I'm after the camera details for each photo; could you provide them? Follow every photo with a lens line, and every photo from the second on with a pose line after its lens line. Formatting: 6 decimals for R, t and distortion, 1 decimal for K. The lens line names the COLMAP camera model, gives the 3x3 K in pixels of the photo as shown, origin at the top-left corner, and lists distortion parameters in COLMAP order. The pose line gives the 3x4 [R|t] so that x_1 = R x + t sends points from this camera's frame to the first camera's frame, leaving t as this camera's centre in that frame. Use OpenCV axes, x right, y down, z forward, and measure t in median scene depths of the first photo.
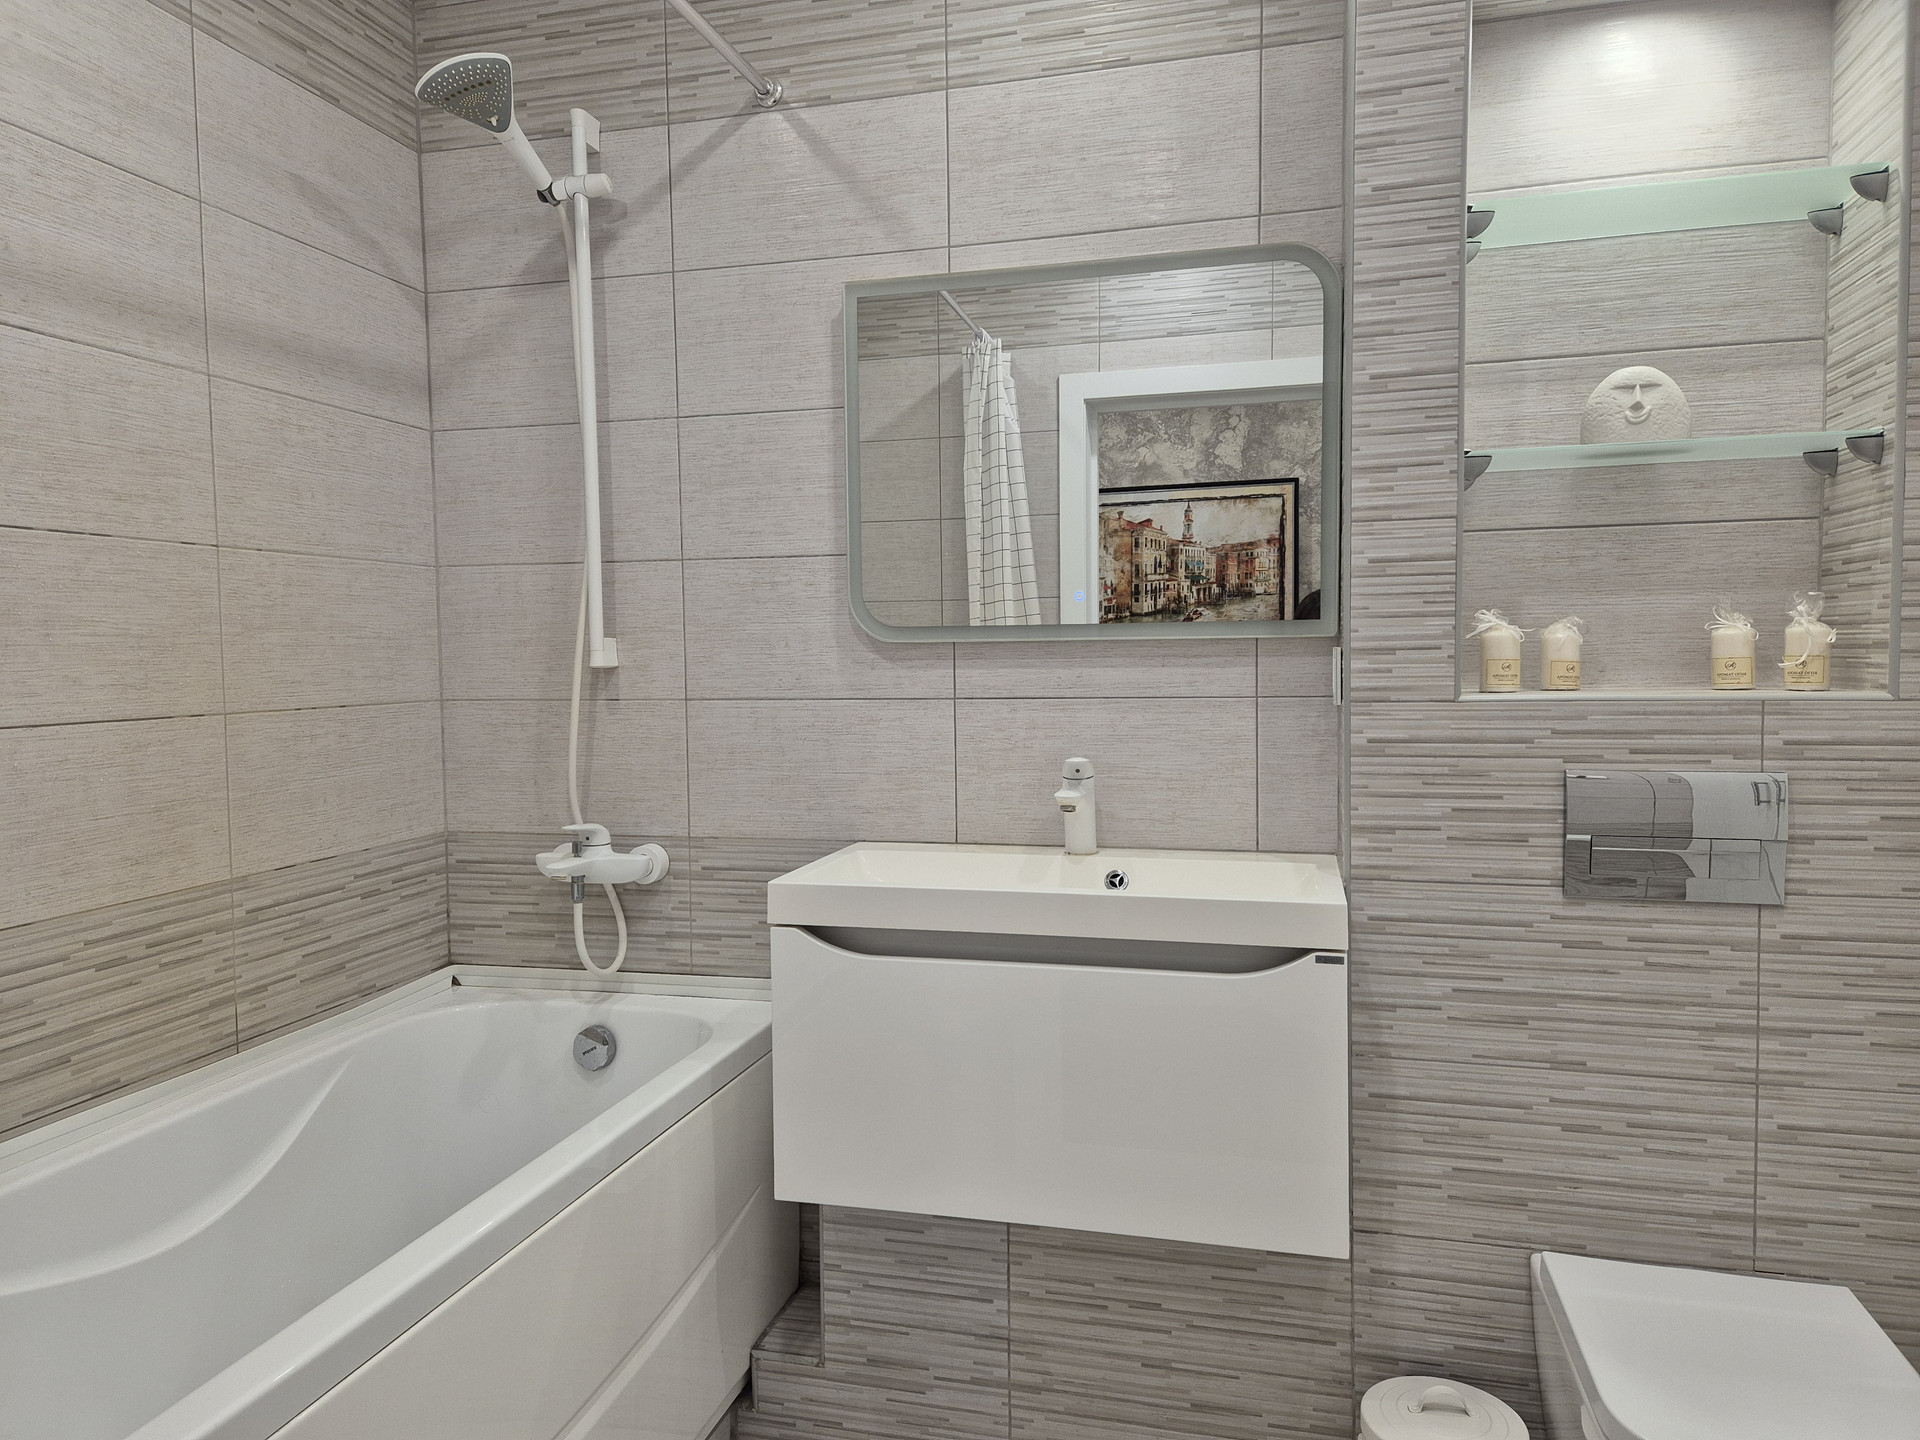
lens RADIAL K [[1295.3, 0, 948.8], [0, 1295.3, 714.1], [0, 0, 1]] dist [0.074113, -0.060918]
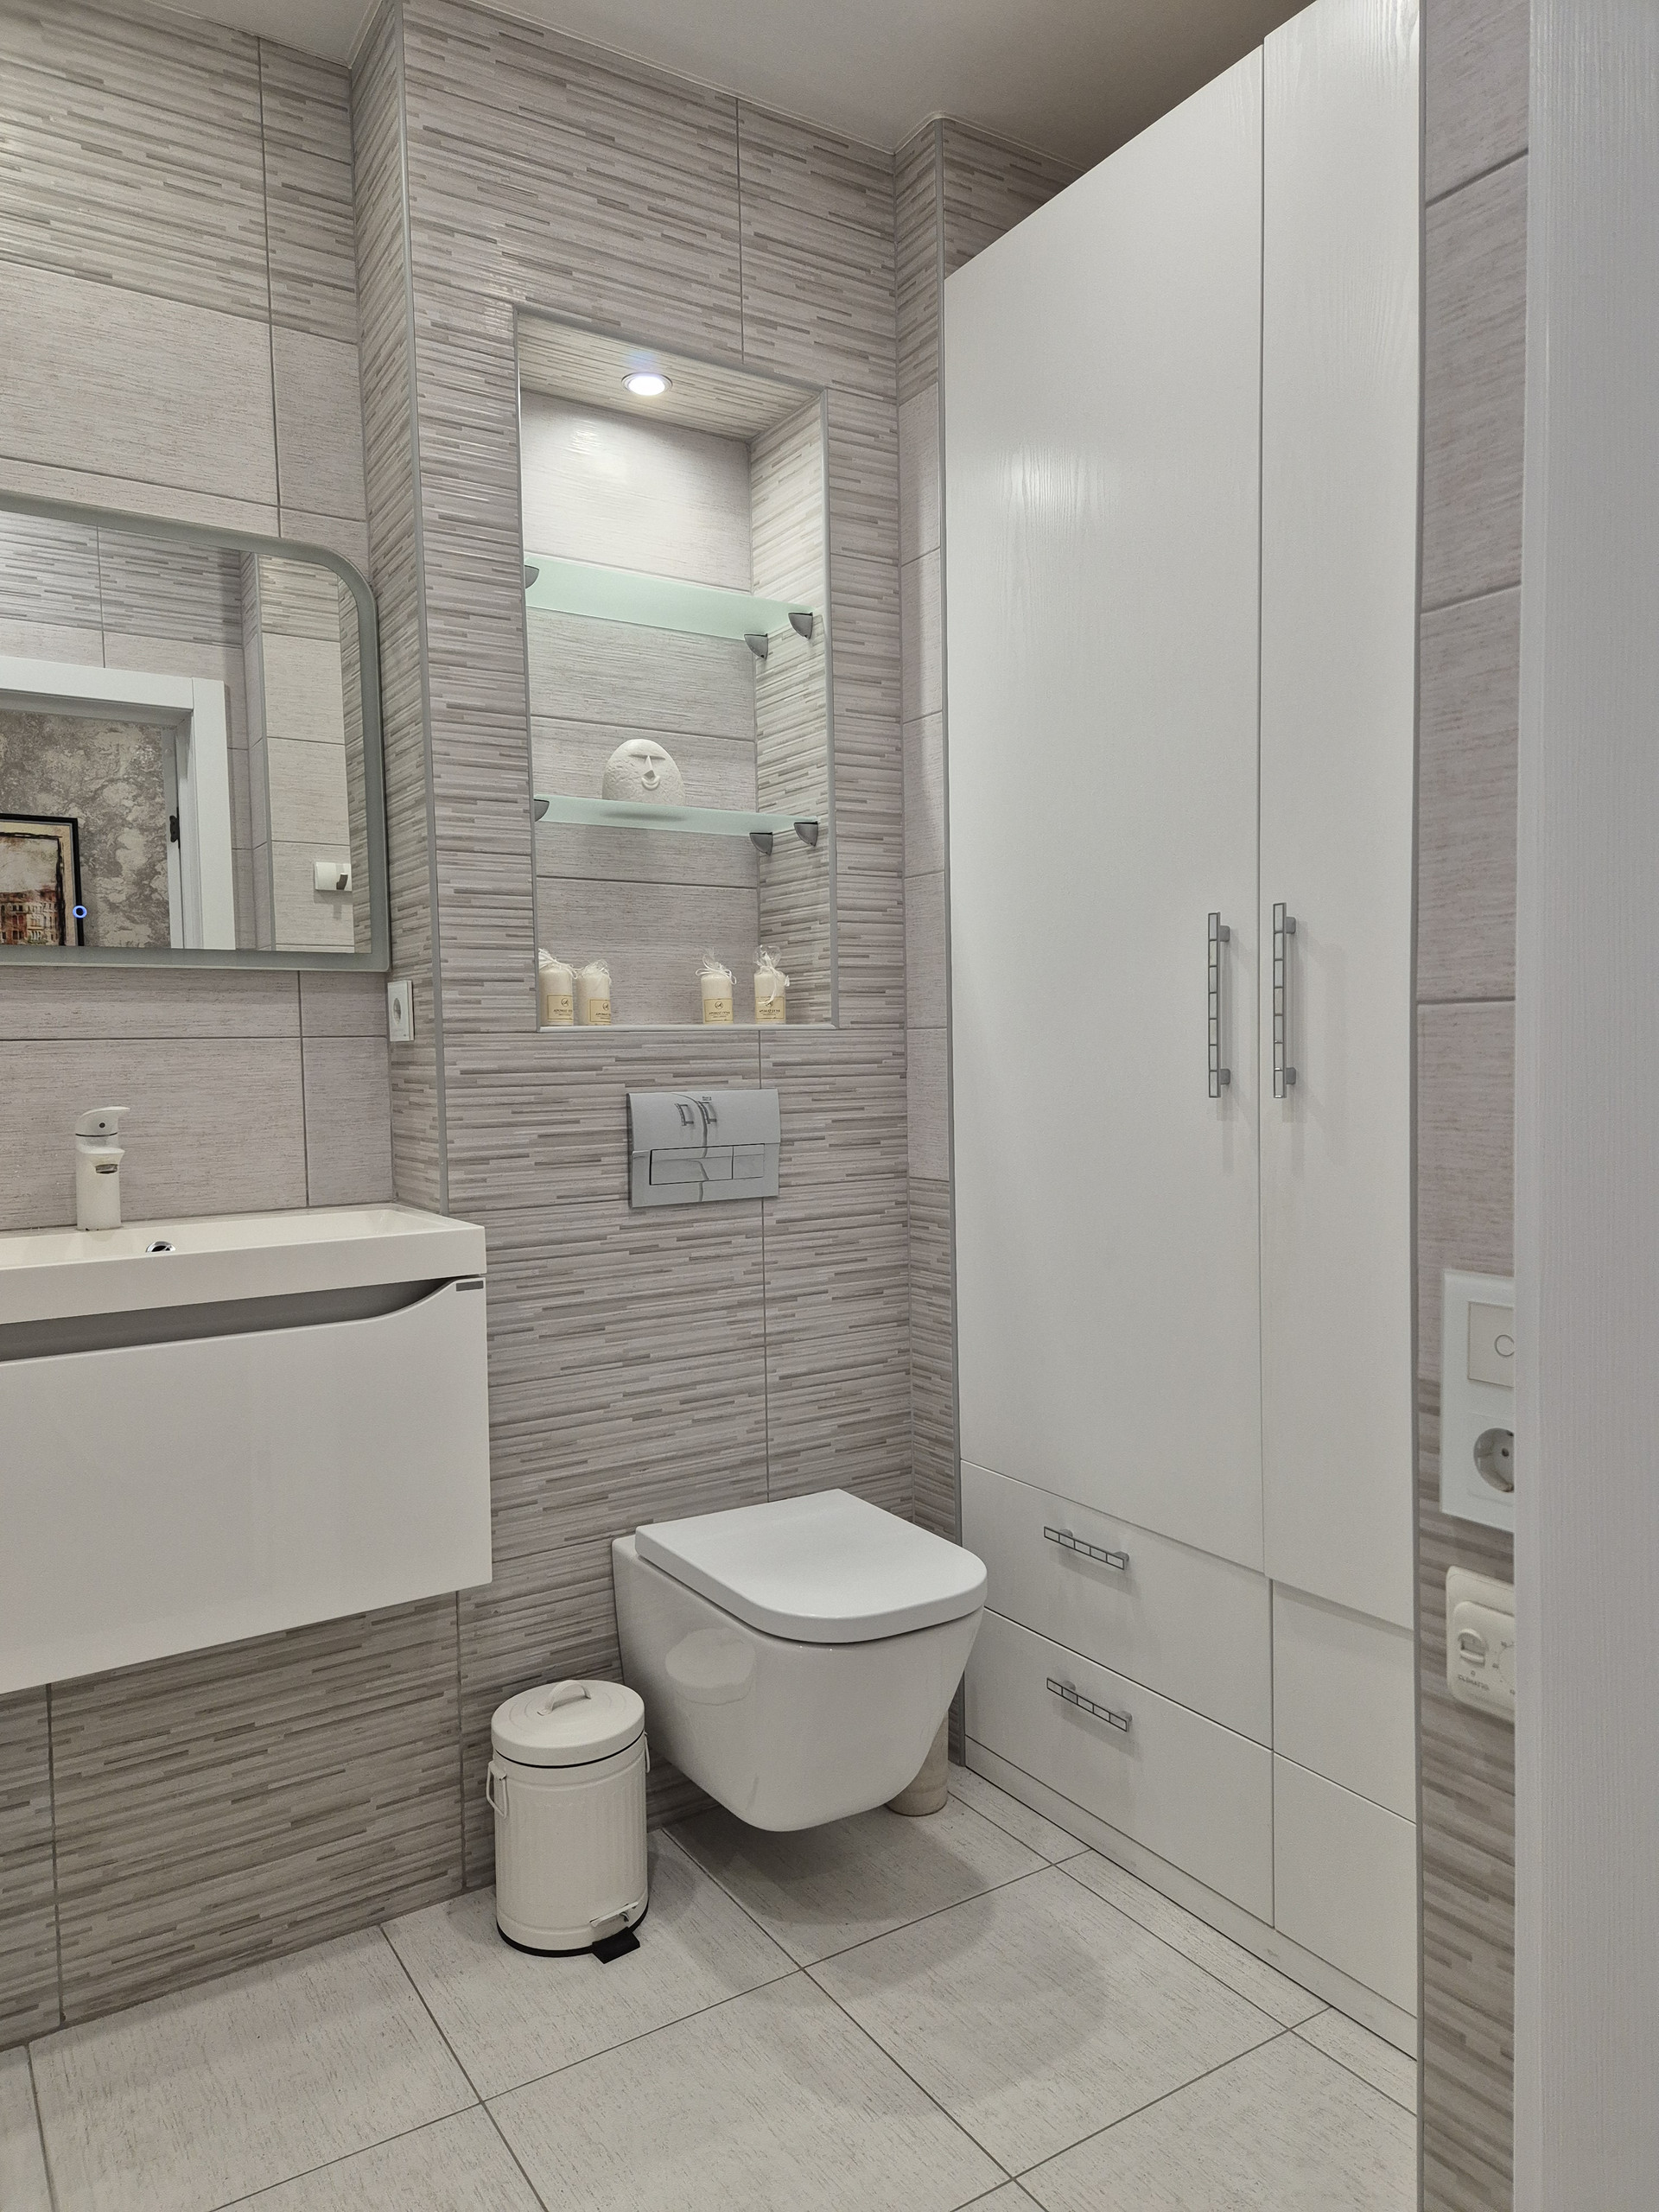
lens RADIAL K [[1492.3, 0, 849.5], [0, 1492.3, 1115.1], [0, 0, 1]] dist [0.074113, -0.060918]
pose [[0.667389, -0.033108, 0.743973, -0.308539], [0.044897, 0.998983, 0.004181, 0.057240], [-0.743355, 0.030612, 0.668196, 0.016416]]
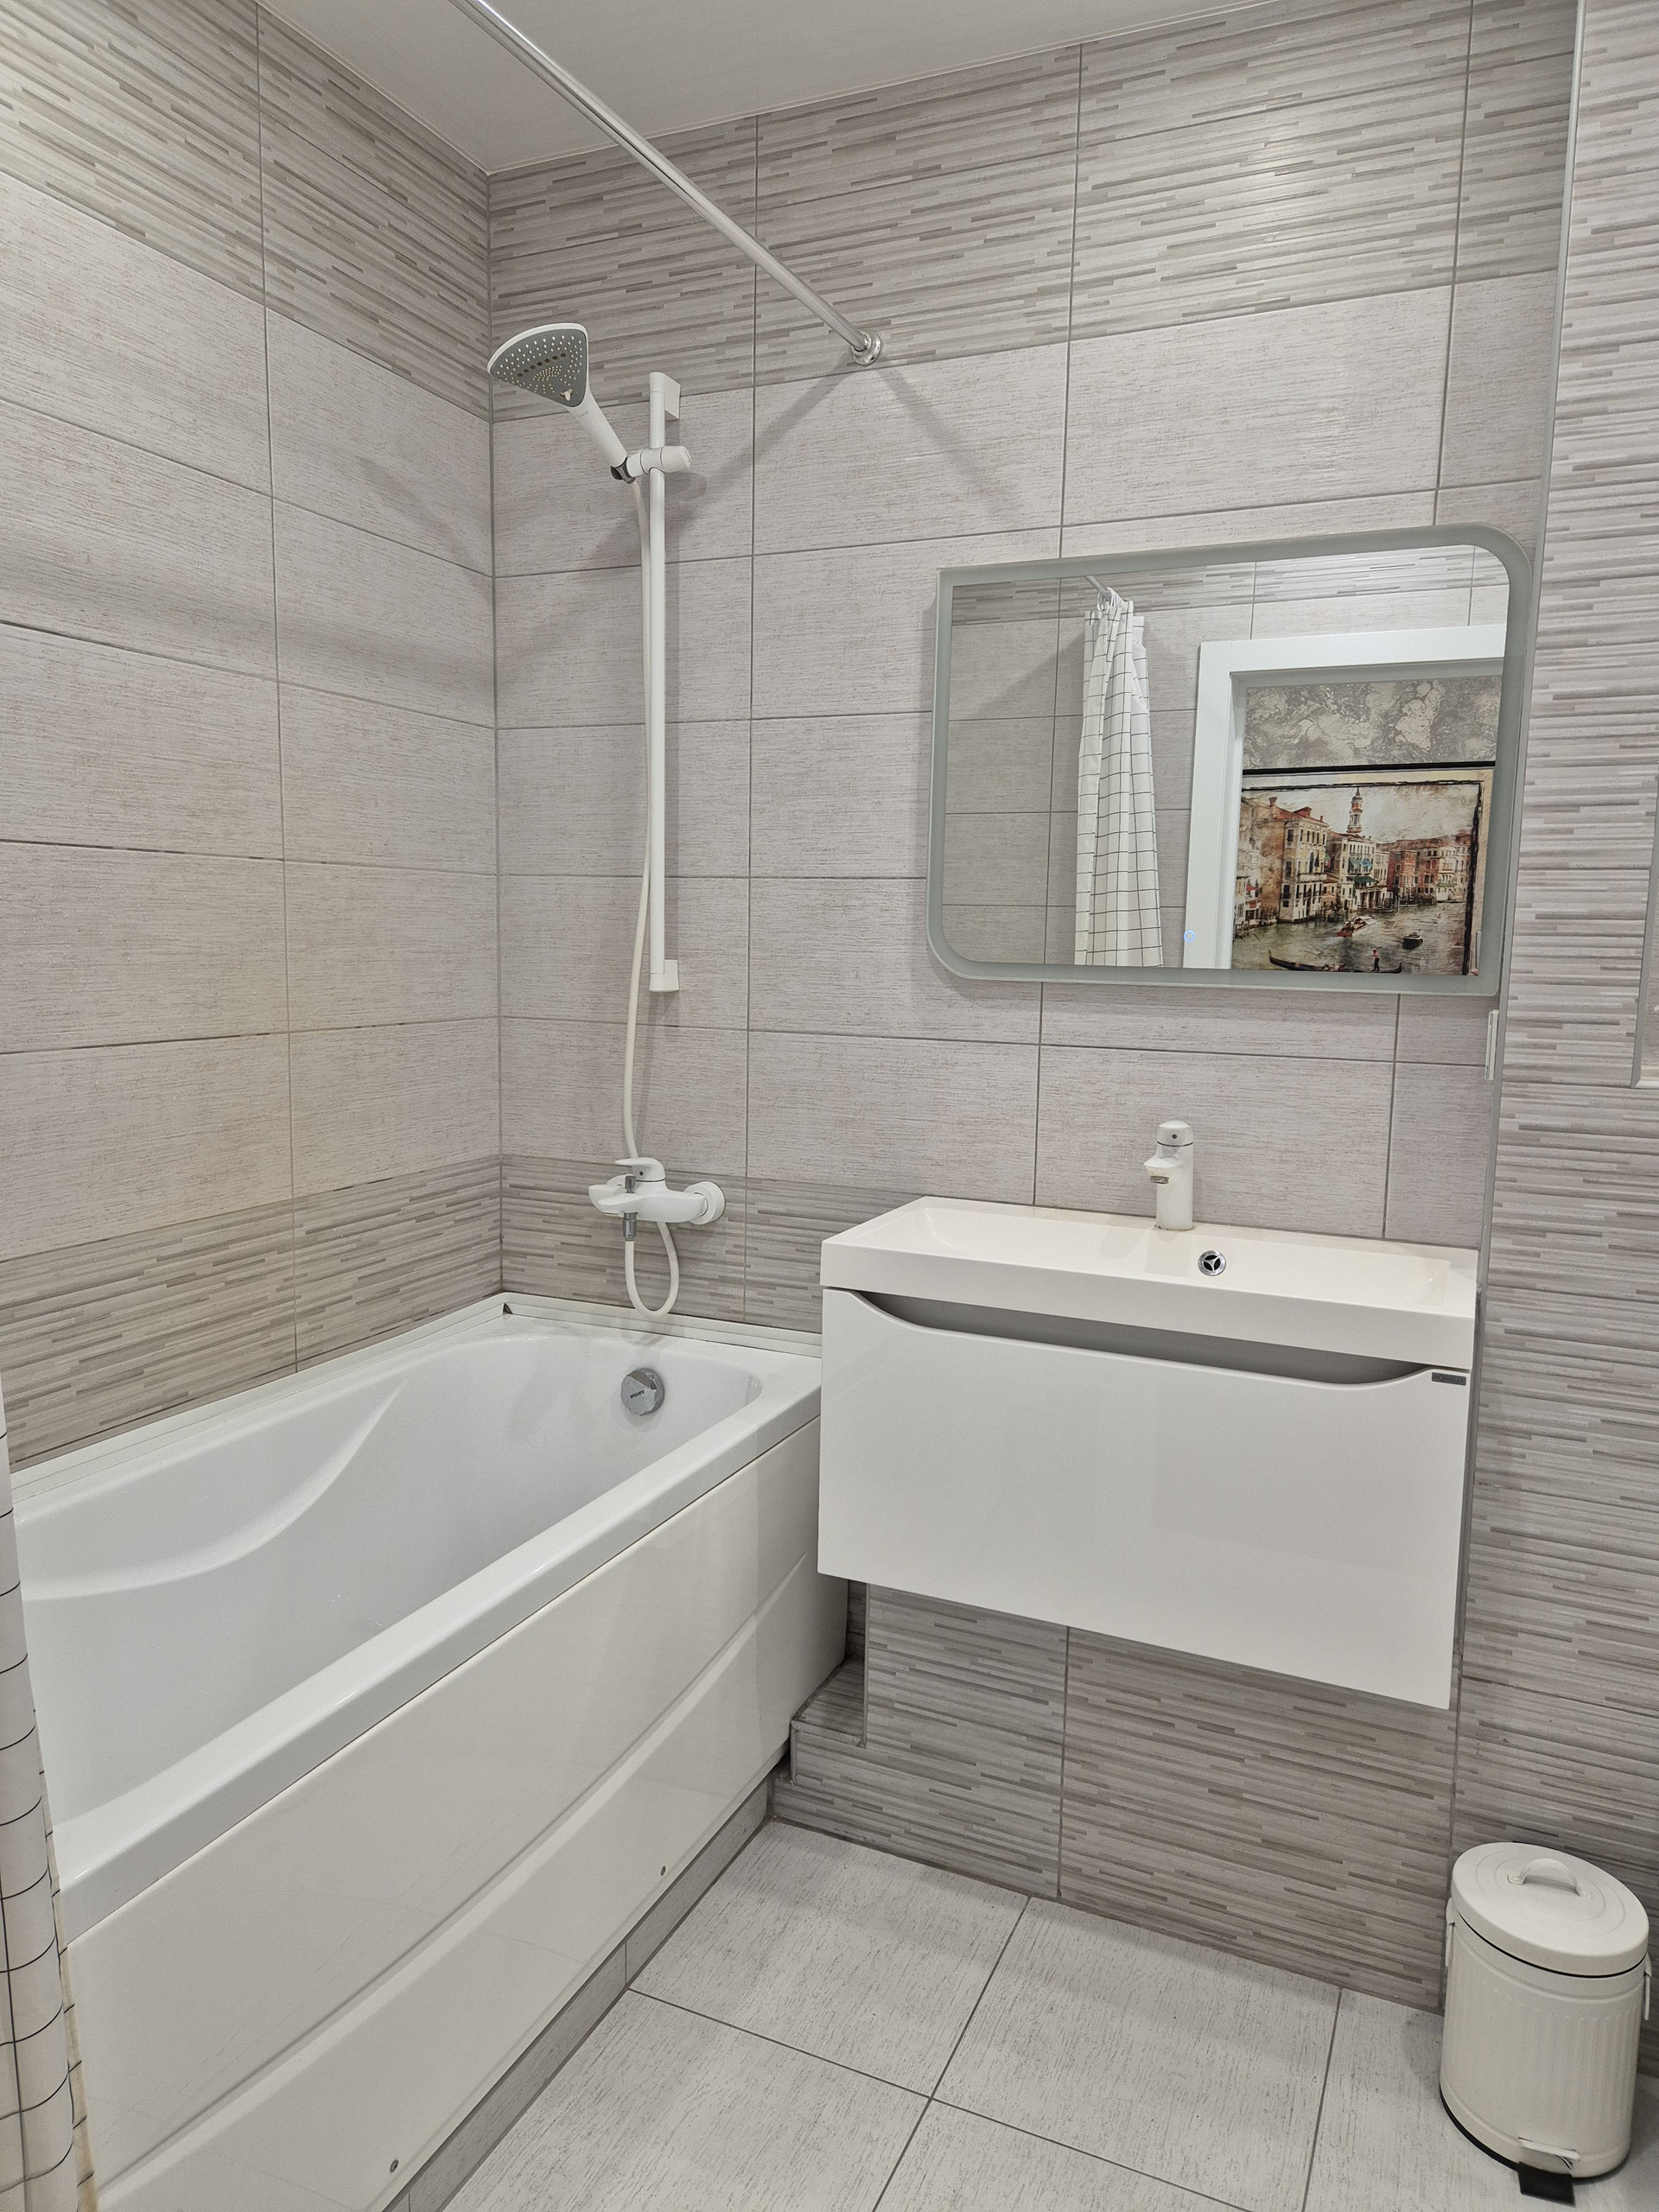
lens RADIAL K [[1492.3, 0, 823.0], [0, 1492.3, 1104.0], [0, 0, 1]] dist [0.074113, -0.060918]
pose [[0.986031, 0.051154, -0.158513, 0.024962], [-0.040055, 0.996568, 0.072445, -0.044788], [0.161675, -0.065084, 0.984696, -0.046373]]
